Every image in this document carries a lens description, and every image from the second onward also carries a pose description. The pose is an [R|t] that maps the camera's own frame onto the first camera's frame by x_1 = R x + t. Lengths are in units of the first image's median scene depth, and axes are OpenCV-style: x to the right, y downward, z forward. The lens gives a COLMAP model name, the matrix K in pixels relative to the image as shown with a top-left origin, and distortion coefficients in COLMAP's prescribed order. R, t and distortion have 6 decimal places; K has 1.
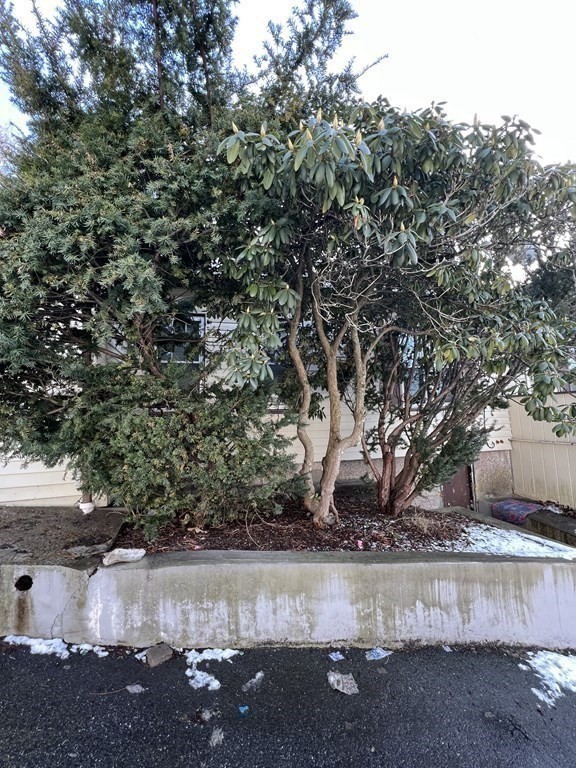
lens RADIAL K [[305.4, 0, 288.0], [0, 305.4, 384.0], [0, 0, 1]] dist [-0.002653, -0.000175]
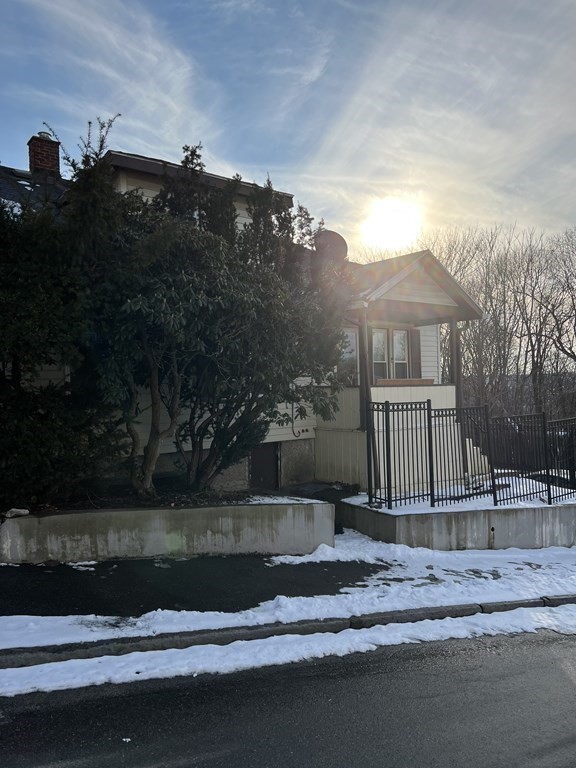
lens RADIAL K [[570.1, 0, 288.0], [0, 570.1, 384.0], [0, 0, 1]] dist [0.008833, -0.009407]
pose [[0.906091, 0.004936, 0.423054, -0.443490], [-0.042891, 0.995852, 0.080245, -0.295712], [-0.420903, -0.090855, 0.902544, -1.724476]]
